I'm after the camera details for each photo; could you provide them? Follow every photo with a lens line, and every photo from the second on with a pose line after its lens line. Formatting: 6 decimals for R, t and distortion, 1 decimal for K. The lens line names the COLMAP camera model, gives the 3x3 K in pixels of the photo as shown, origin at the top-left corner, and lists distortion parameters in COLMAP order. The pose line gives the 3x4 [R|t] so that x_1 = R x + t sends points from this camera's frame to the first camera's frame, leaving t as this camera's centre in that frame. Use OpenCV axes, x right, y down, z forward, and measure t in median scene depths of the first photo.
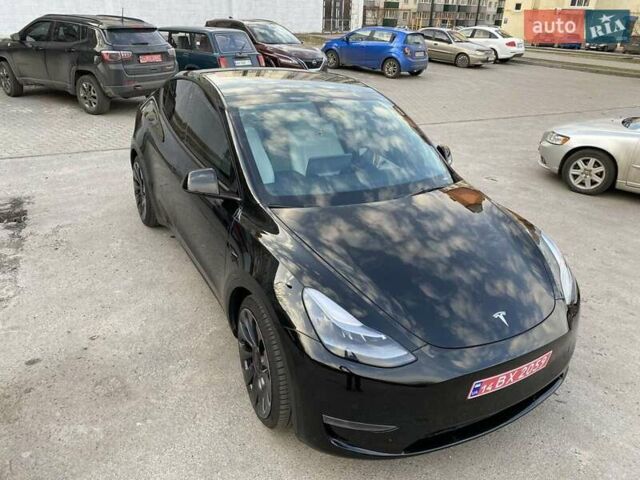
lens RADIAL K [[489.8, 0, 320.9], [0, 489.8, 239.4], [0, 0, 1]] dist [0.022527, -0.020260]
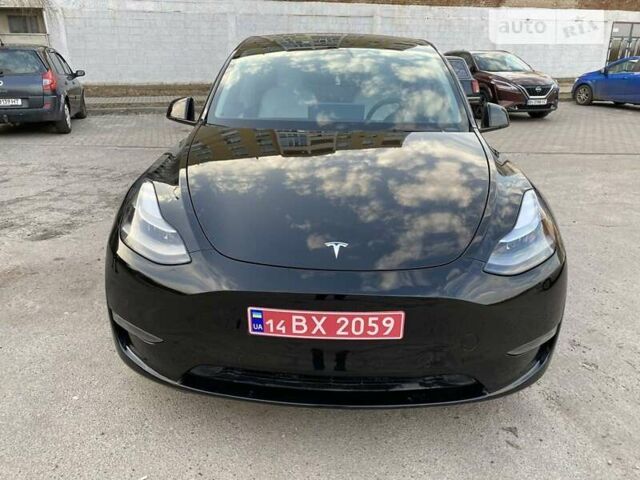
lens RADIAL K [[489.8, 0, 314.6], [0, 489.8, 236.8], [0, 0, 1]] dist [0.022527, -0.020260]
pose [[0.850800, 0.139878, -0.506531, 0.583211], [-0.195368, 0.979026, -0.057794, 0.158776], [0.487822, 0.148131, 0.860283, 0.295554]]
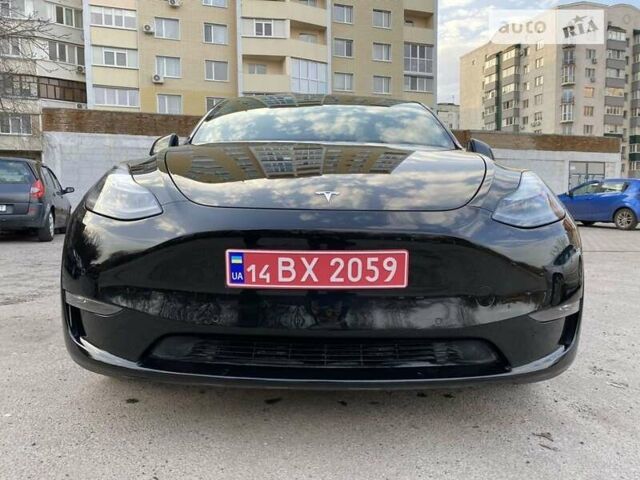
lens RADIAL K [[489.8, 0, 316.8], [0, 489.8, 239.5], [0, 0, 1]] dist [0.022527, -0.020260]
pose [[0.870229, -0.005813, -0.492613, 0.558743], [-0.178988, 0.927869, -0.327142, 0.357126], [0.458982, 0.372860, 0.806418, 0.405229]]
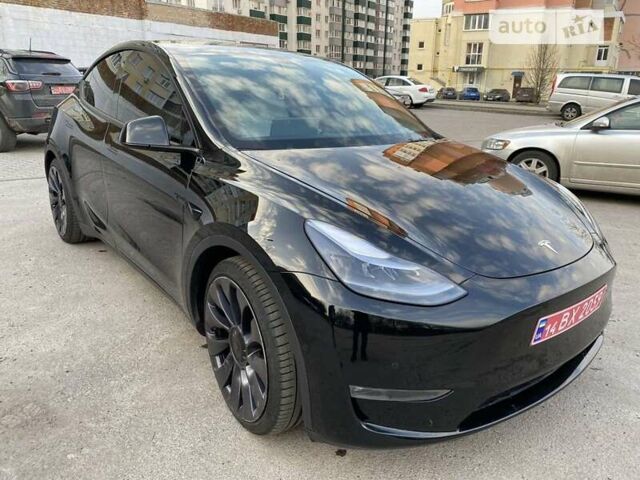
lens RADIAL K [[489.8, 0, 322.0], [0, 489.8, 236.7], [0, 0, 1]] dist [0.022527, -0.020260]
pose [[0.985923, -0.068434, 0.152557, -0.099811], [0.086833, 0.989281, -0.117400, 0.171336], [-0.142887, 0.128994, 0.981297, 0.213796]]
